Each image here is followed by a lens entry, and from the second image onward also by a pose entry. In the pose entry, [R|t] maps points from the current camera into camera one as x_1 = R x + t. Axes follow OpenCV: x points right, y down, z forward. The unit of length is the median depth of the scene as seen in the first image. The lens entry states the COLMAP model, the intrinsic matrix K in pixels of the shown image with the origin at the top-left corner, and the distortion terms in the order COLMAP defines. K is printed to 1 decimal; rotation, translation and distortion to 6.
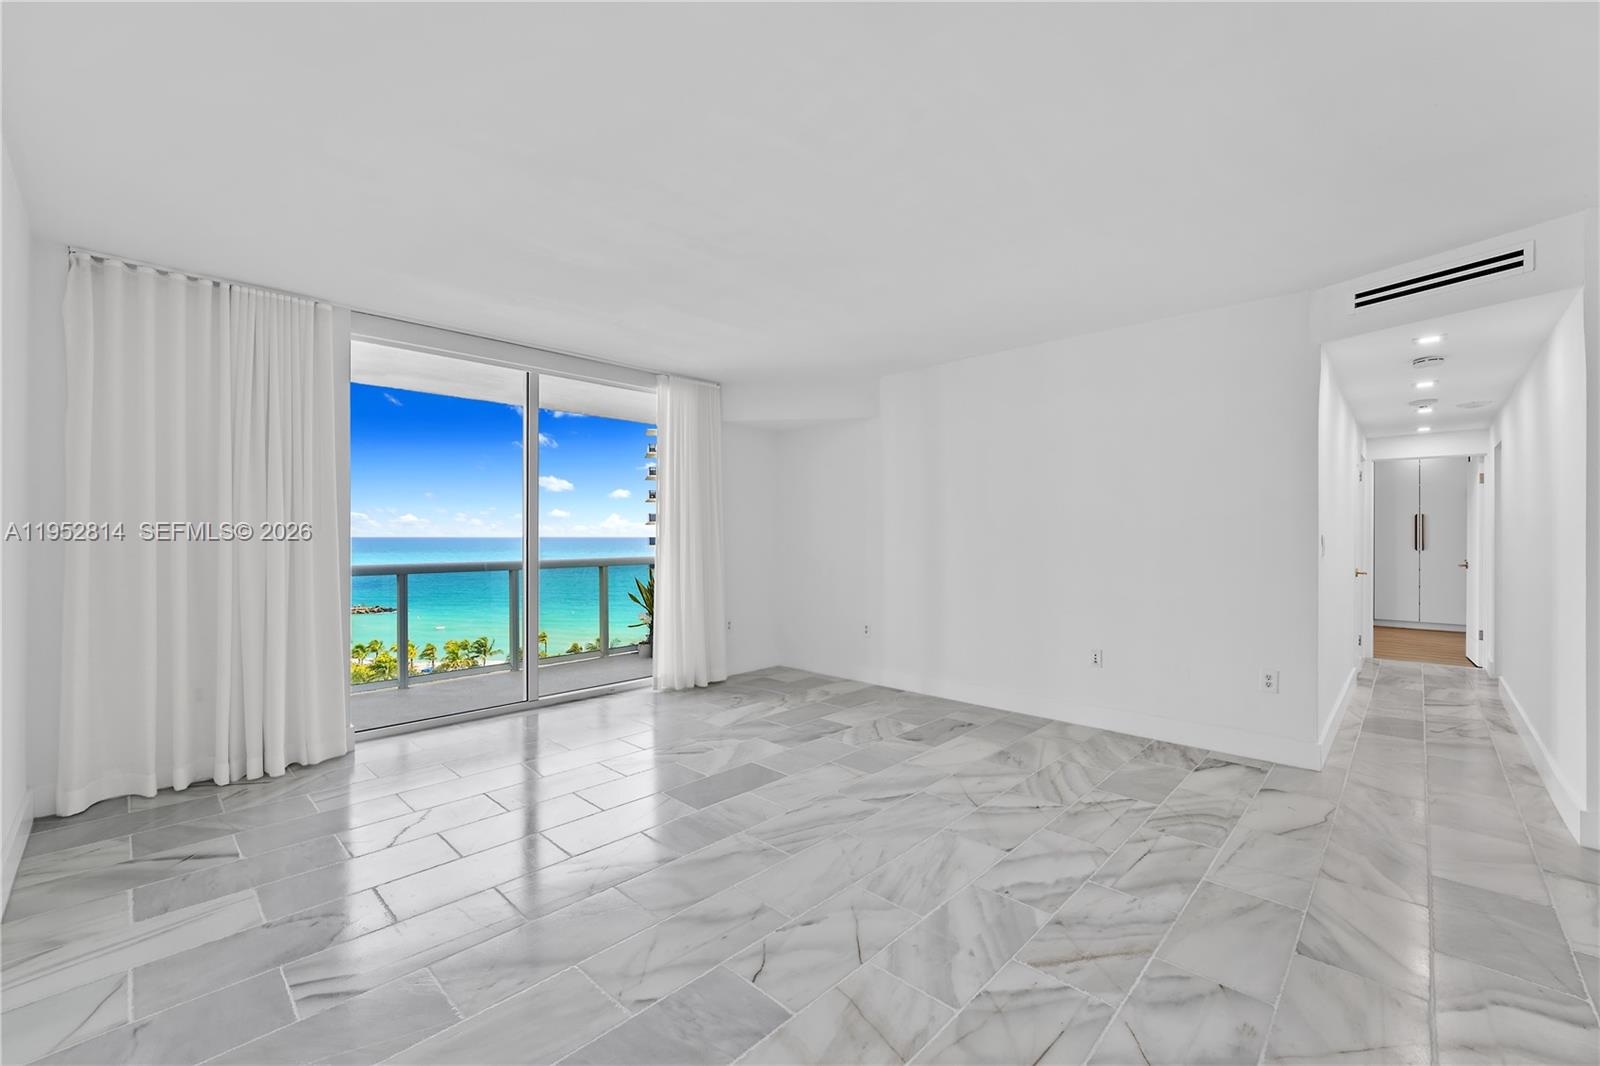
lens RADIAL K [[652.9, 0, 830.8], [0, 652.9, 531.1], [0, 0, 1]] dist [-0.002683, -0.000333]
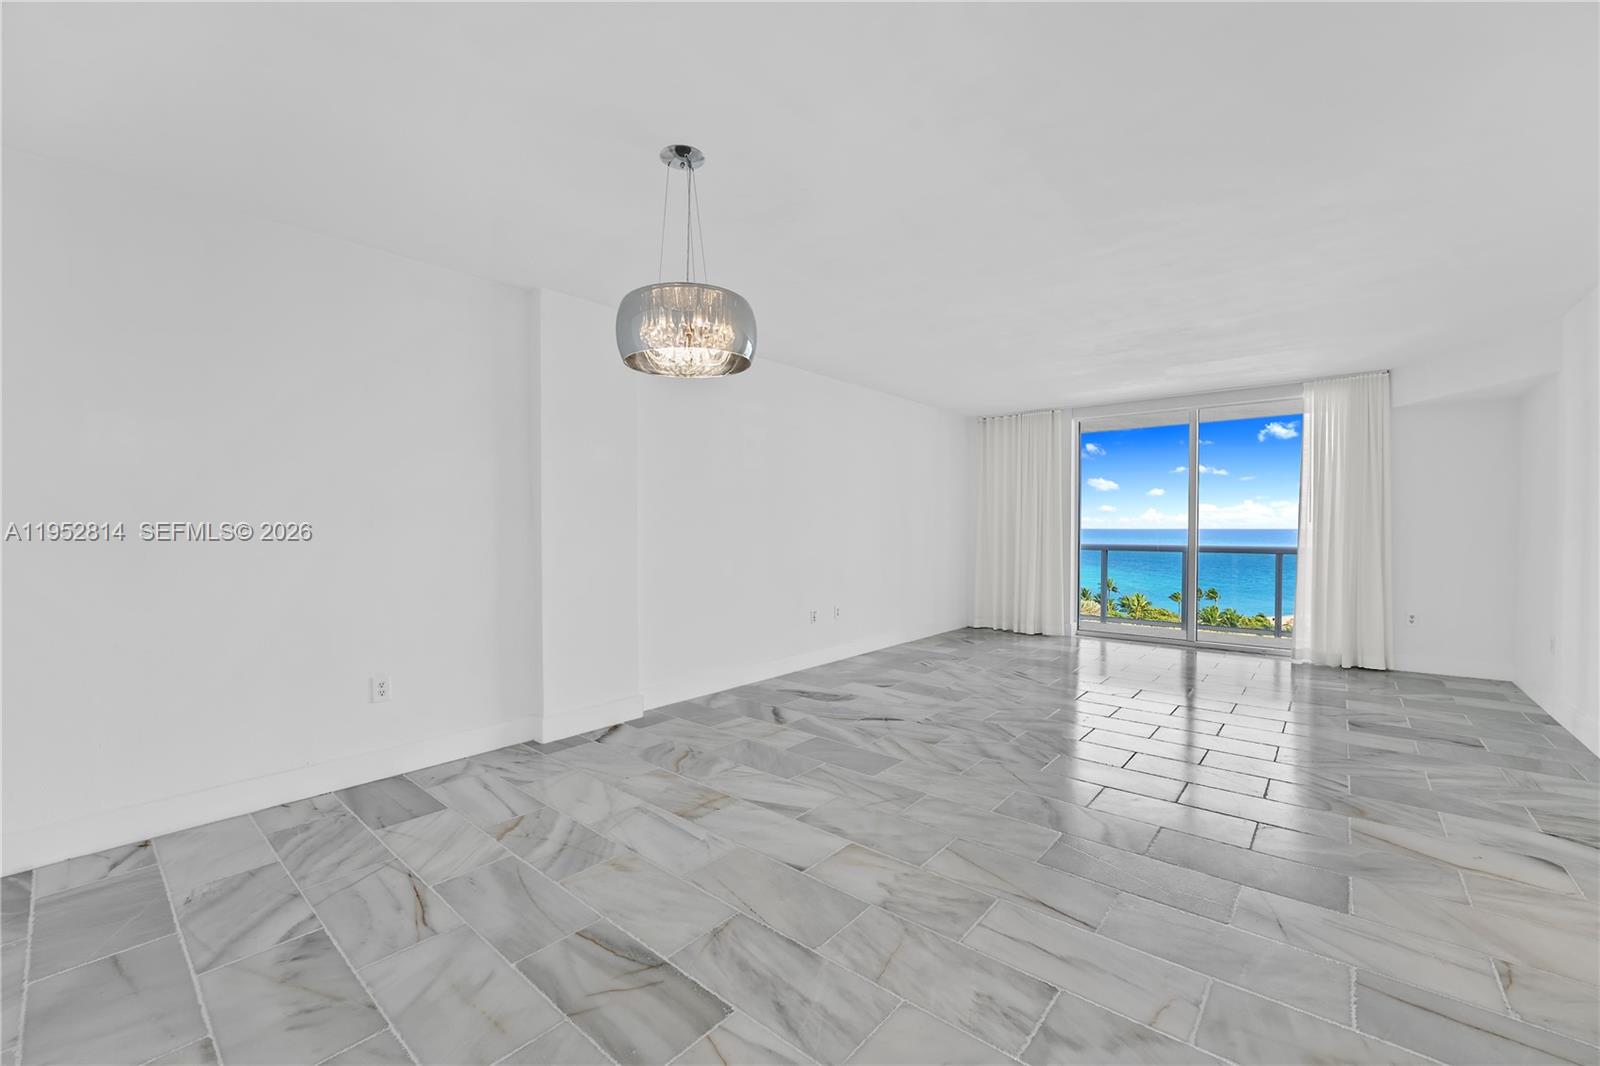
lens RADIAL K [[614.7, 0, 800.0], [0, 614.7, 533.0], [0, 0, 1]] dist [-0.012176, 0.000056]
pose [[0.046818, 0.001303, -0.998903, 1.029337], [0.008572, 0.999962, 0.001706, 0.010315], [0.998867, -0.008642, 0.046805, 0.092036]]
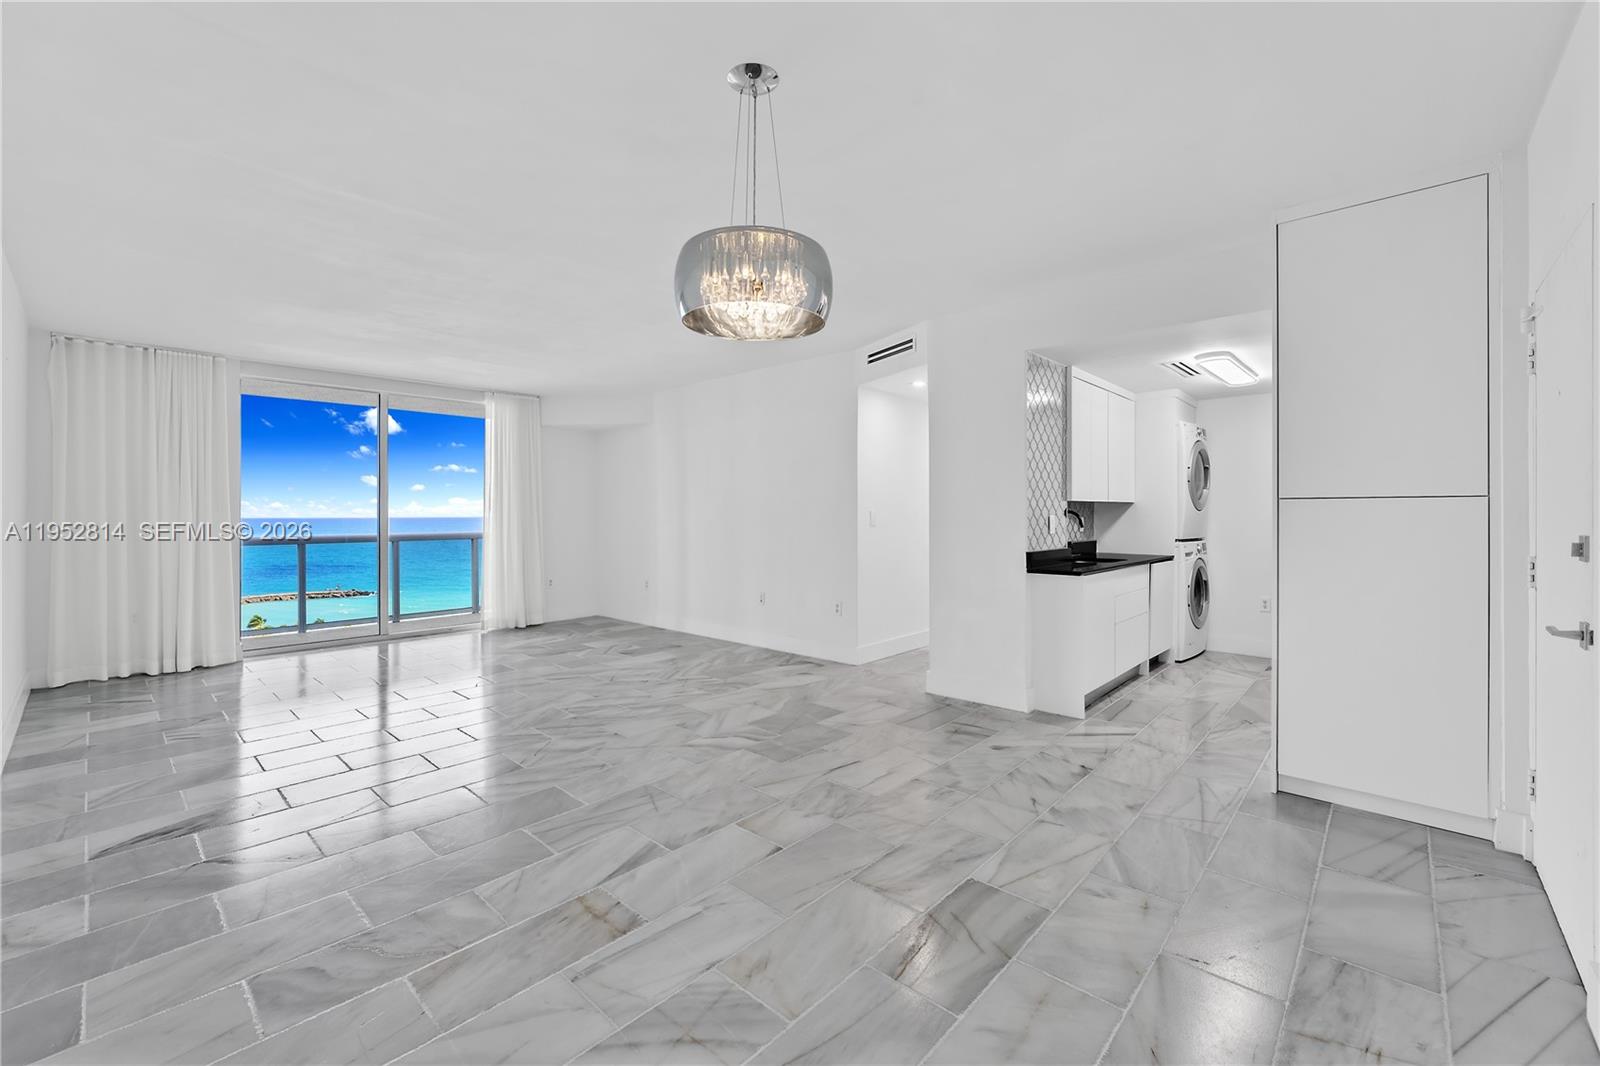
lens RADIAL K [[660.4, 0, 797.0], [0, 660.4, 516.6], [0, 0, 1]] dist [0.000504, 0.000242]
pose [[0.999880, -0.008520, -0.012976, 0.527891], [0.008638, 0.999922, 0.009041, 0.003015], [0.012898, -0.009152, 0.999875, -0.464176]]
